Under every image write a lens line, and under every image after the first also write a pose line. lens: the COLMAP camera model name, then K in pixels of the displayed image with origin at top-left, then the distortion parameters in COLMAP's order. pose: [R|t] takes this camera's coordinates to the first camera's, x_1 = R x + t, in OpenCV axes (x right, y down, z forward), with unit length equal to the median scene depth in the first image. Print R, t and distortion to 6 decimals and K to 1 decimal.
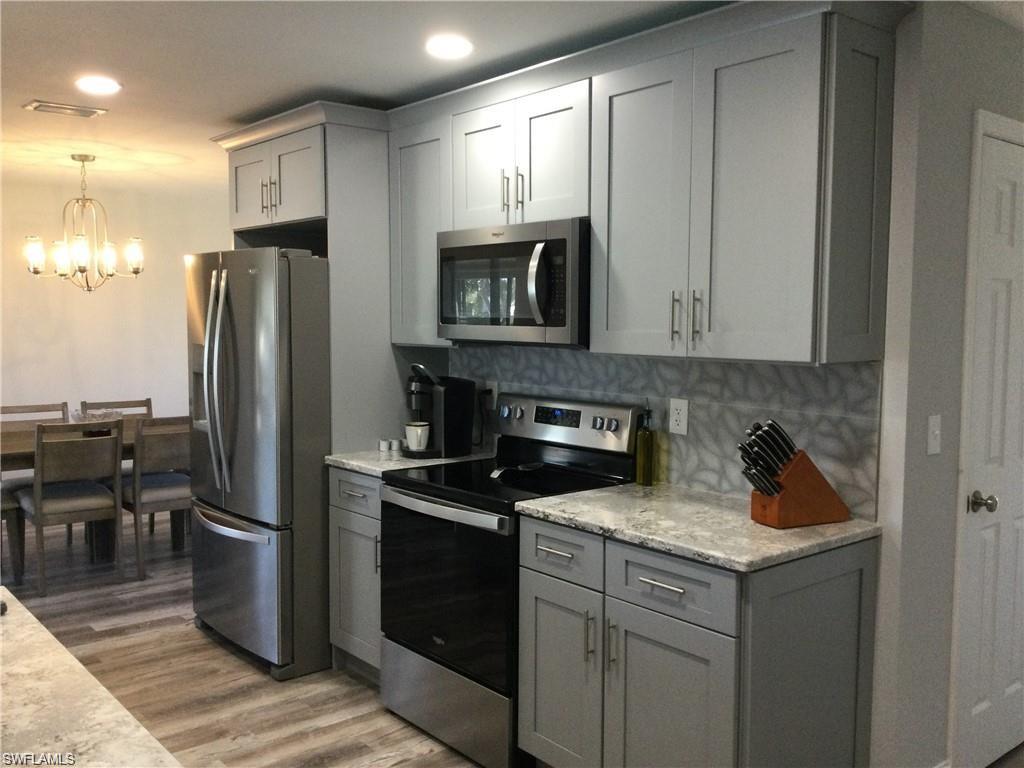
lens RADIAL K [[930.2, 0, 512.0], [0, 930.2, 384.0], [0, 0, 1]] dist [0.122949, -0.199875]
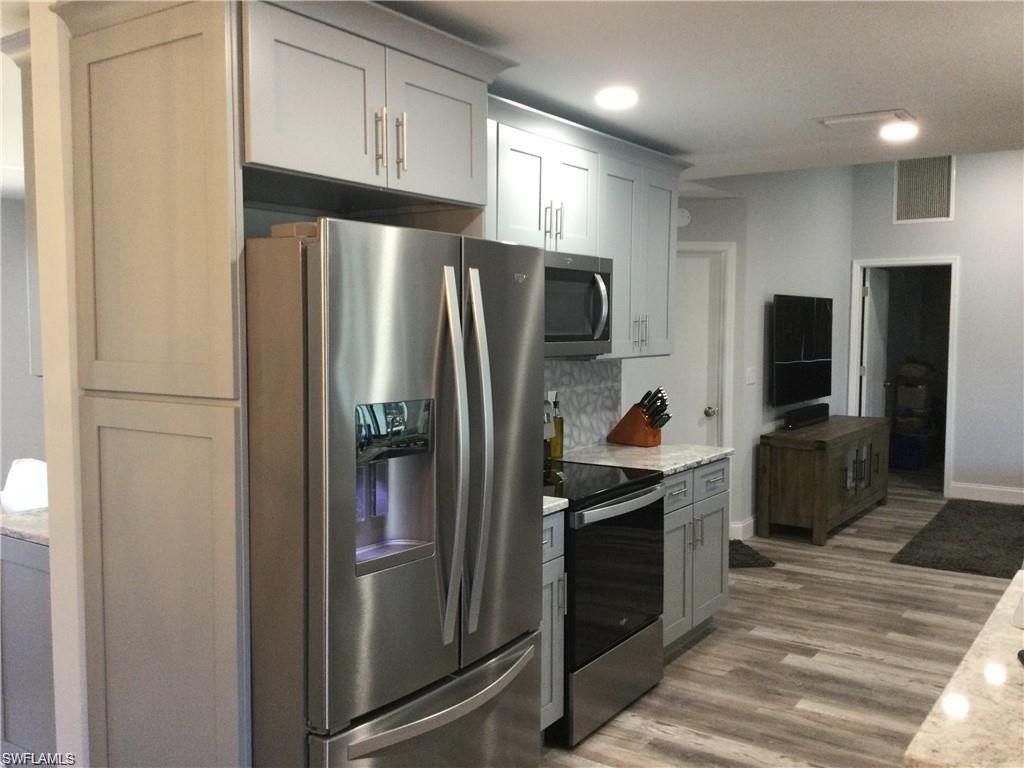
lens RADIAL K [[930.2, 0, 512.0], [0, 930.2, 384.0], [0, 0, 1]] dist [0.122949, -0.199875]
pose [[-0.277623, -0.051472, 0.959310, -1.114931], [0.092668, 0.992472, 0.080070, -0.109396], [-0.956210, 0.111127, -0.270763, 1.413032]]
